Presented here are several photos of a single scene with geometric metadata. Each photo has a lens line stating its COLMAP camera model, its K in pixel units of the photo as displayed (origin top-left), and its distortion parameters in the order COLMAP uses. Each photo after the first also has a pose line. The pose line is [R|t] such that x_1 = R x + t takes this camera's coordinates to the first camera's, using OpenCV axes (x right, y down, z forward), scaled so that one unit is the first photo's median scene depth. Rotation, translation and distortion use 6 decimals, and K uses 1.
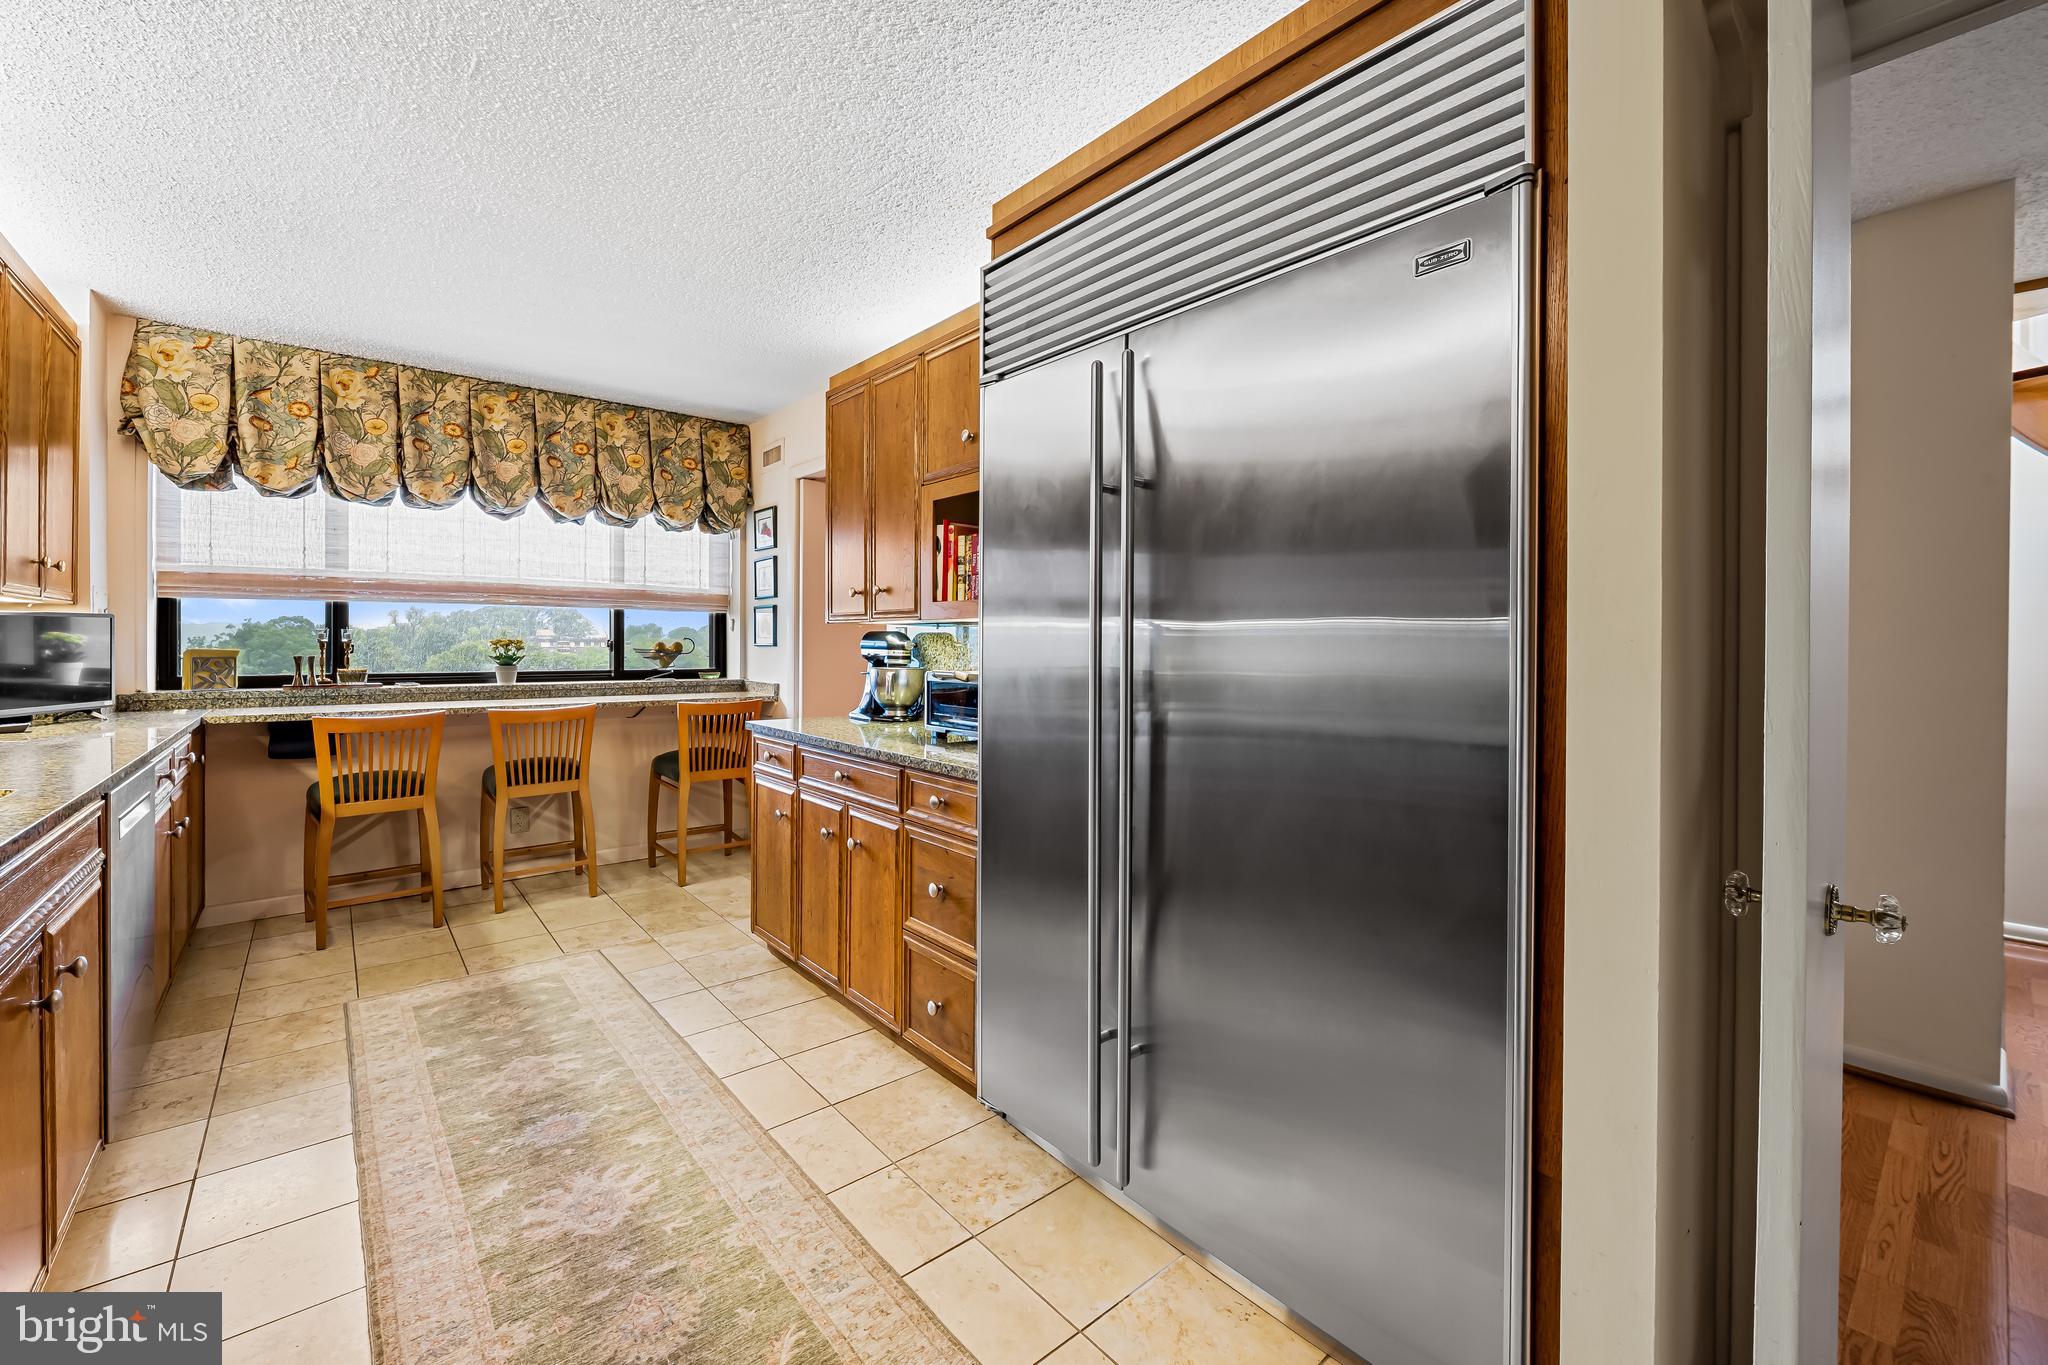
lens RADIAL K [[832.1, 0, 1015.5], [0, 832.1, 642.7], [0, 0, 1]] dist [-0.005632, -0.000254]
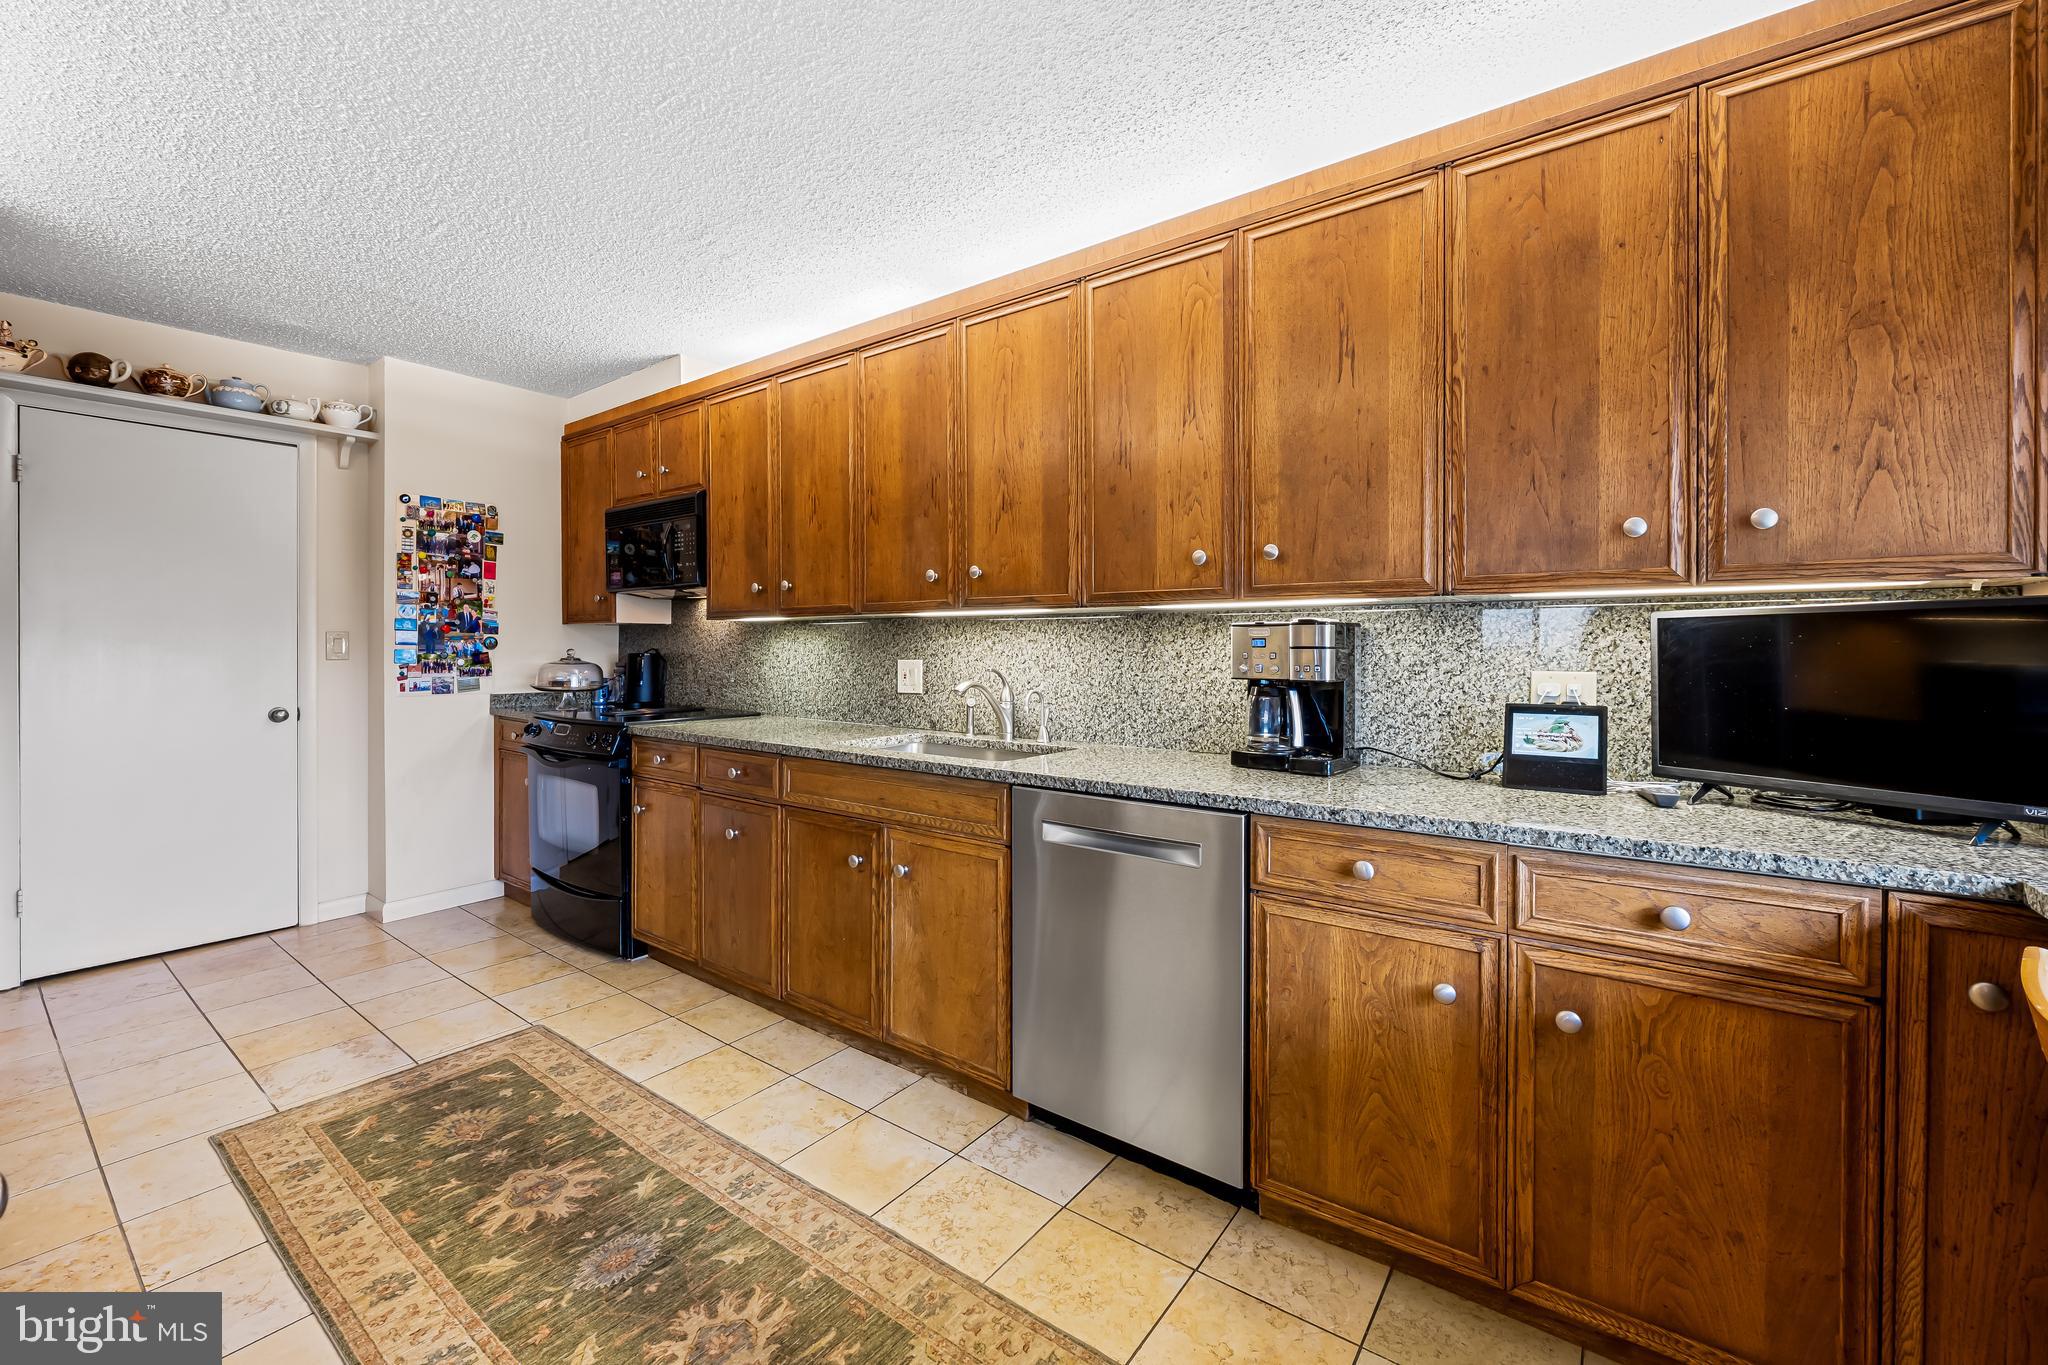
lens RADIAL K [[832.1, 0, 1034.9], [0, 832.1, 651.2], [0, 0, 1]] dist [-0.005632, -0.000254]
pose [[-0.970379, -0.005516, -0.241525, -0.445892], [-0.006787, 0.999967, 0.004429, -0.005846], [0.241493, 0.005937, -0.970385, 1.117016]]
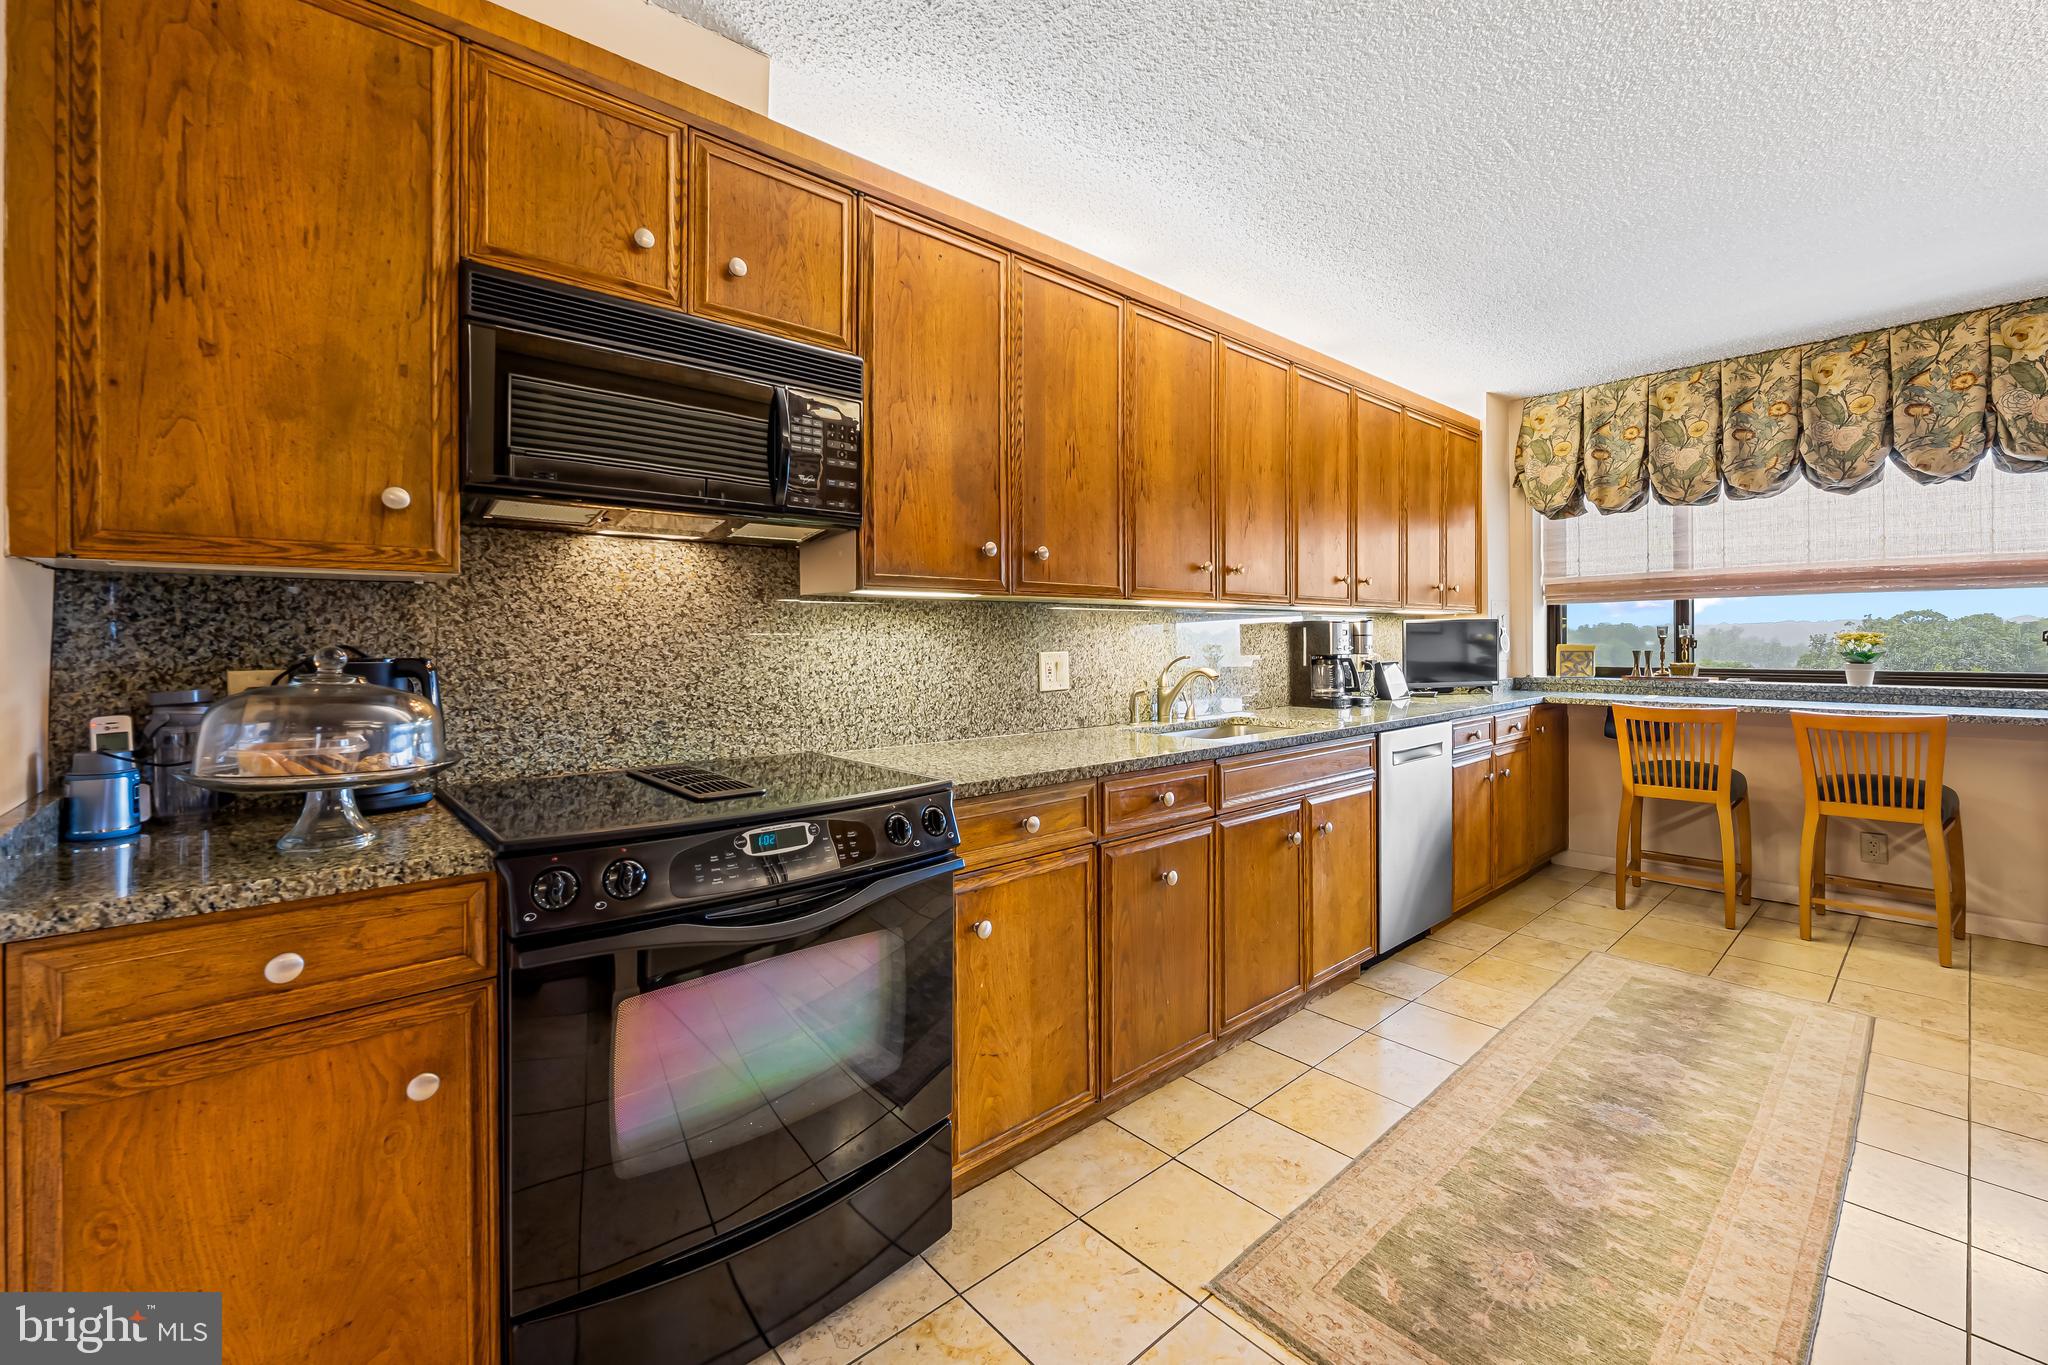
lens RADIAL K [[832.1, 0, 1031.4], [0, 832.1, 644.9], [0, 0, 1]] dist [-0.005632, -0.000254]
pose [[0.030332, -0.000184, -0.999540, 0.259013], [0.007919, 0.999969, 0.000056, 0.001777], [0.999509, -0.007917, 0.030332, 0.149926]]
